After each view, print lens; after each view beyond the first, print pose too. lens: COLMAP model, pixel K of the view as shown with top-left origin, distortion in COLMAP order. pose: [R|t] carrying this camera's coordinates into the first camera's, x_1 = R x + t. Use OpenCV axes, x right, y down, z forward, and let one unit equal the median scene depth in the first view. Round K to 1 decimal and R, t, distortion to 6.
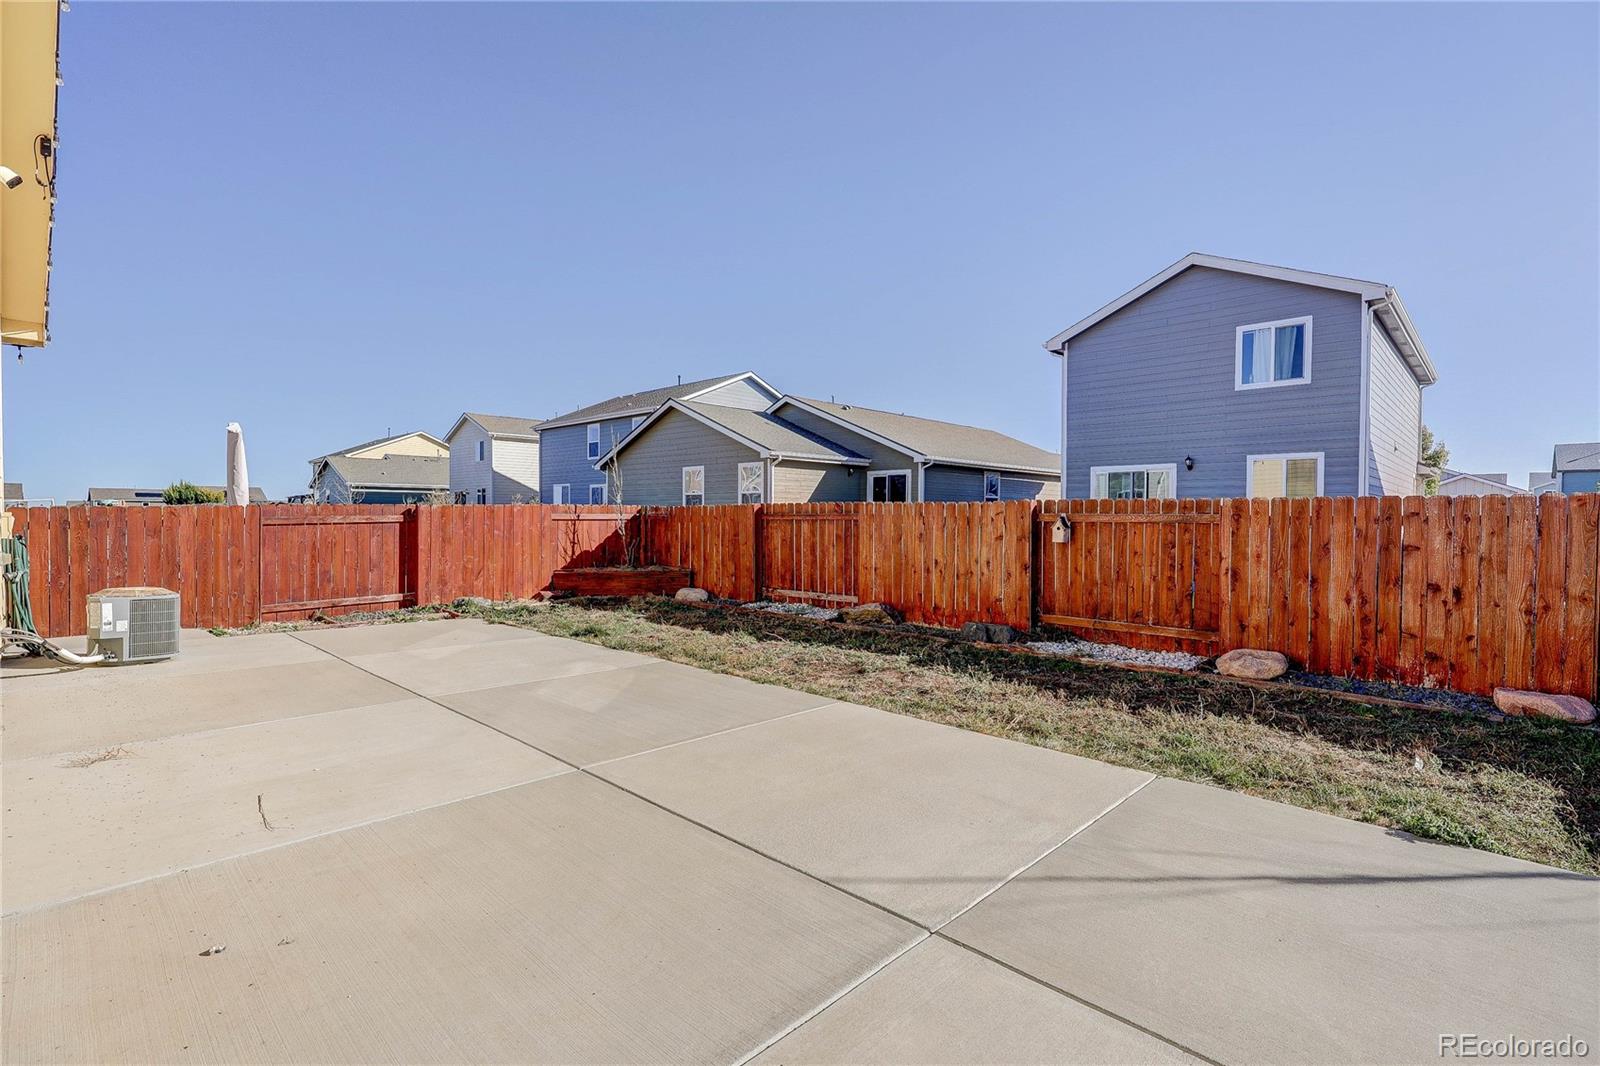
lens RADIAL K [[754.3, 0, 810.5], [0, 754.3, 534.7], [0, 0, 1]] dist [-0.005115, 0.000563]
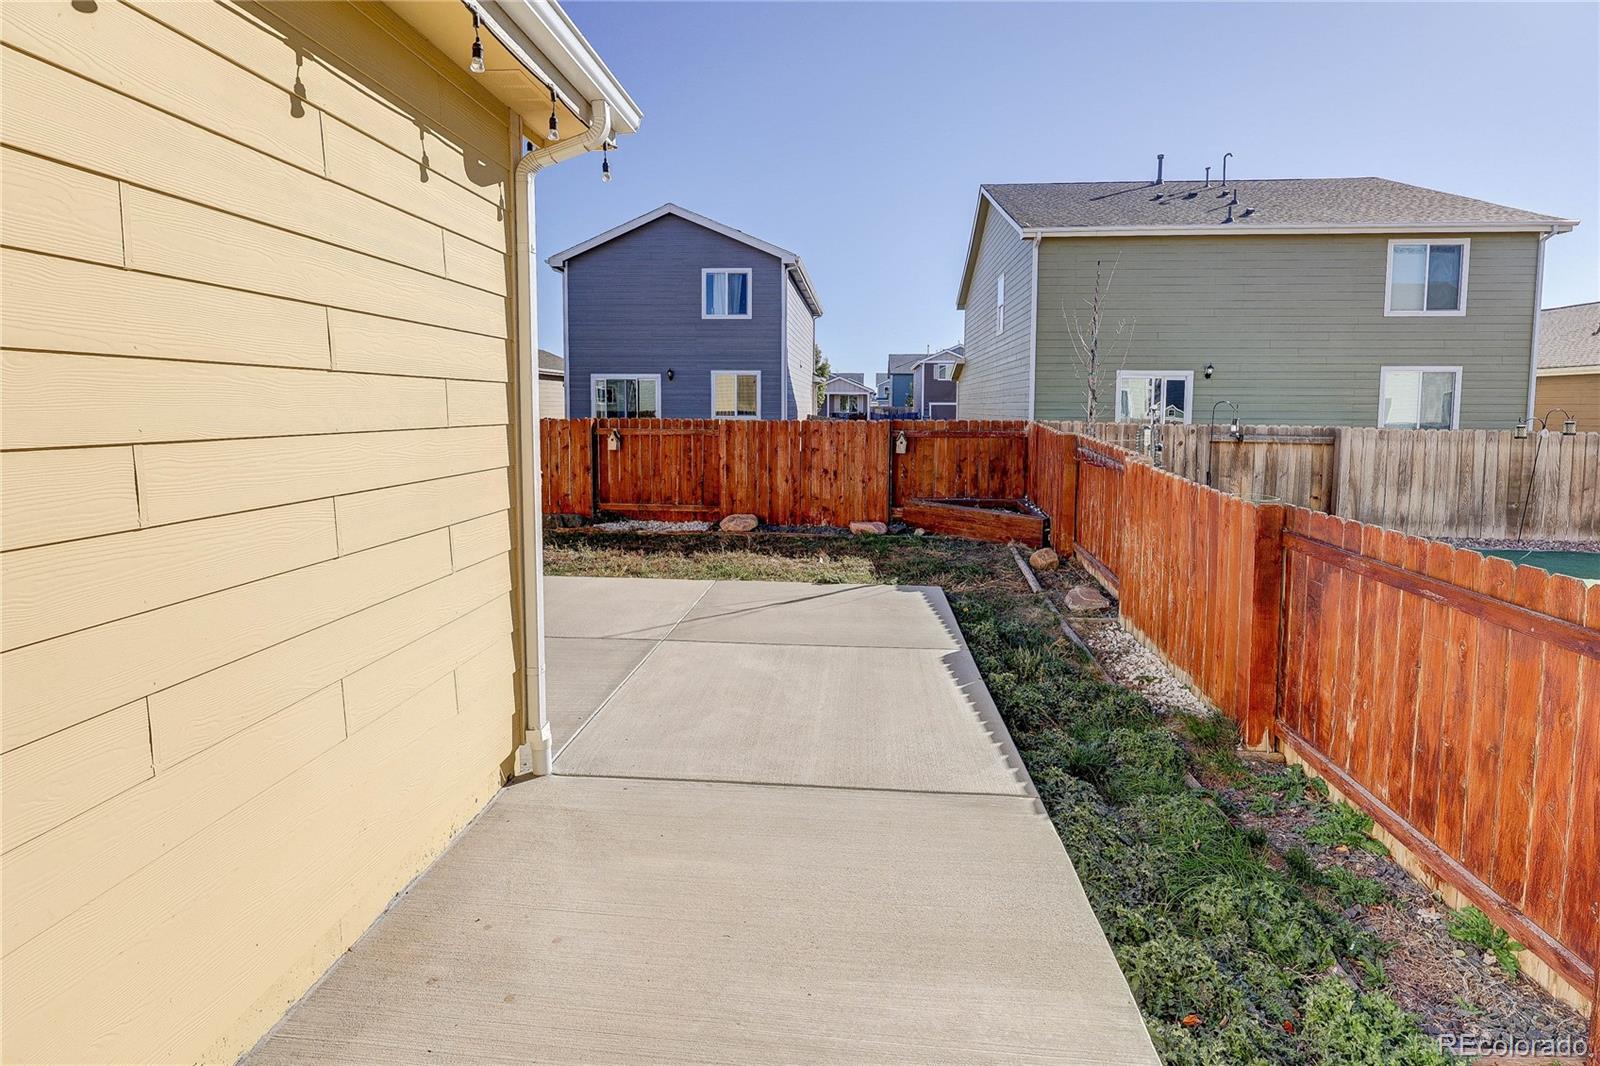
lens RADIAL K [[754.3, 0, 801.0], [0, 754.3, 531.9], [0, 0, 1]] dist [-0.005115, 0.000563]
pose [[0.786805, -0.101512, 0.608796, -0.279947], [0.014968, 0.989230, 0.145601, -0.041359], [-0.617020, -0.105447, 0.779851, -0.328154]]
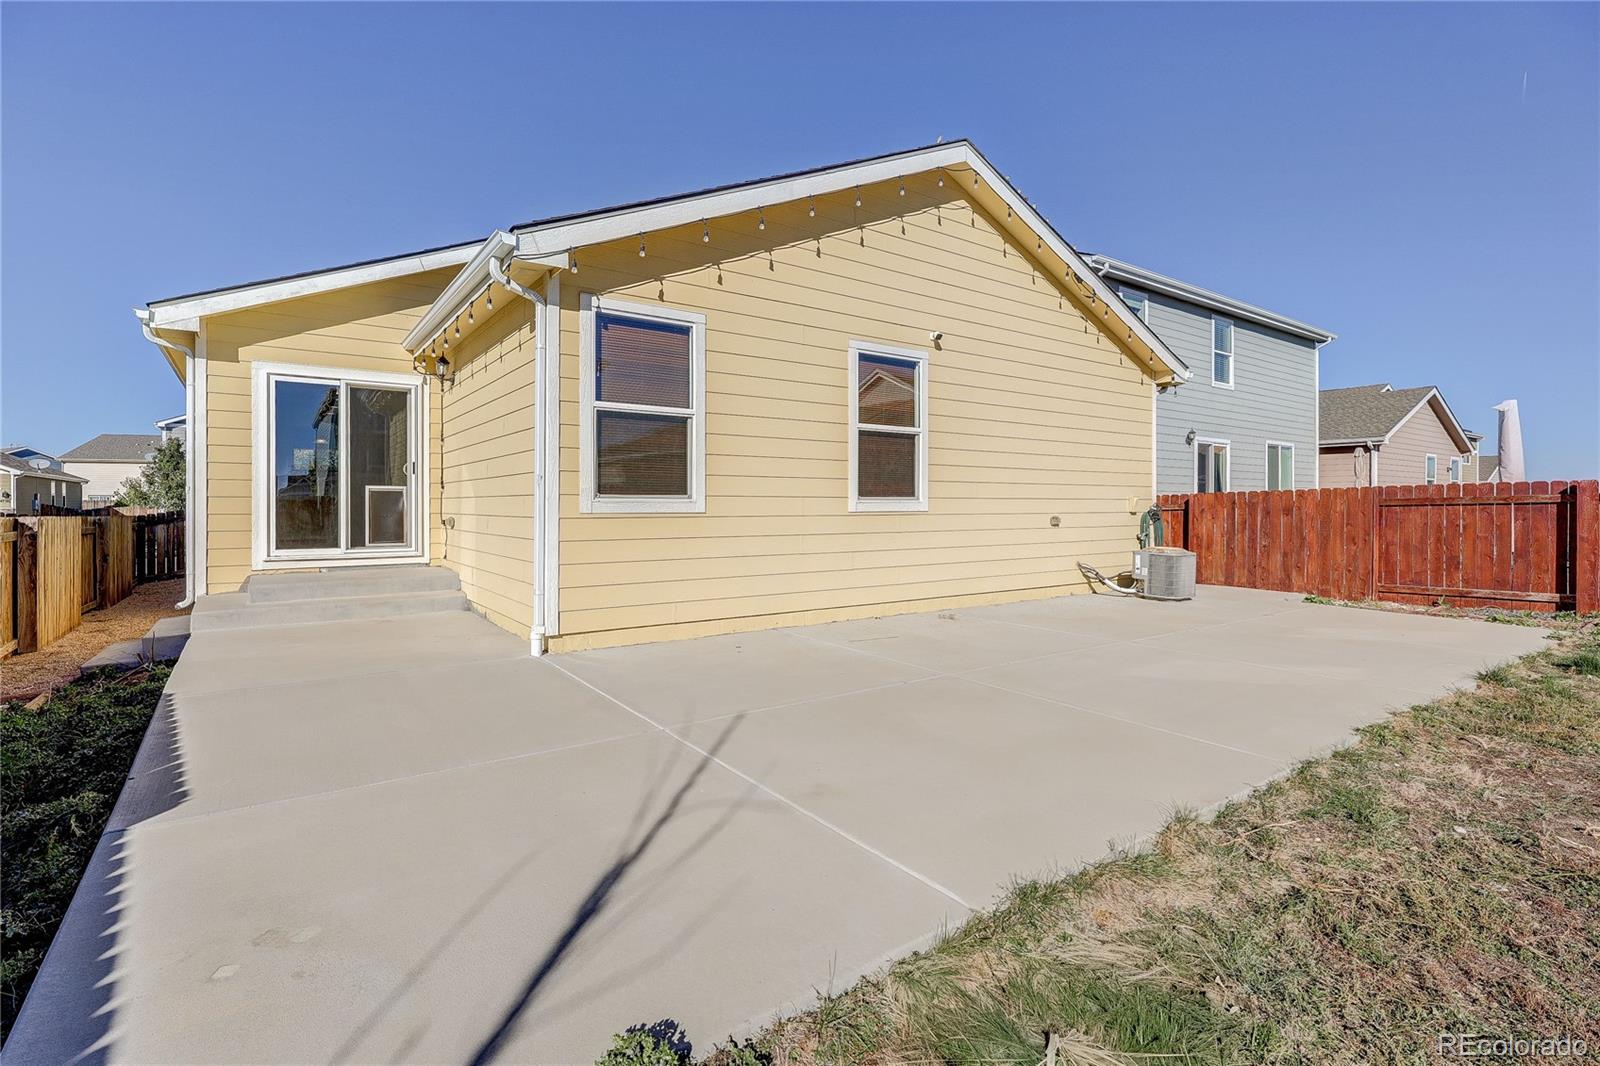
lens RADIAL K [[754.3, 0, 790.3], [0, 754.3, 504.9], [0, 0, 1]] dist [-0.005115, 0.000563]
pose [[-0.209946, -0.005971, -0.977695, 0.606248], [-0.023181, 0.999731, -0.001128, 0.007152], [0.977438, 0.022427, -0.210028, 0.559358]]
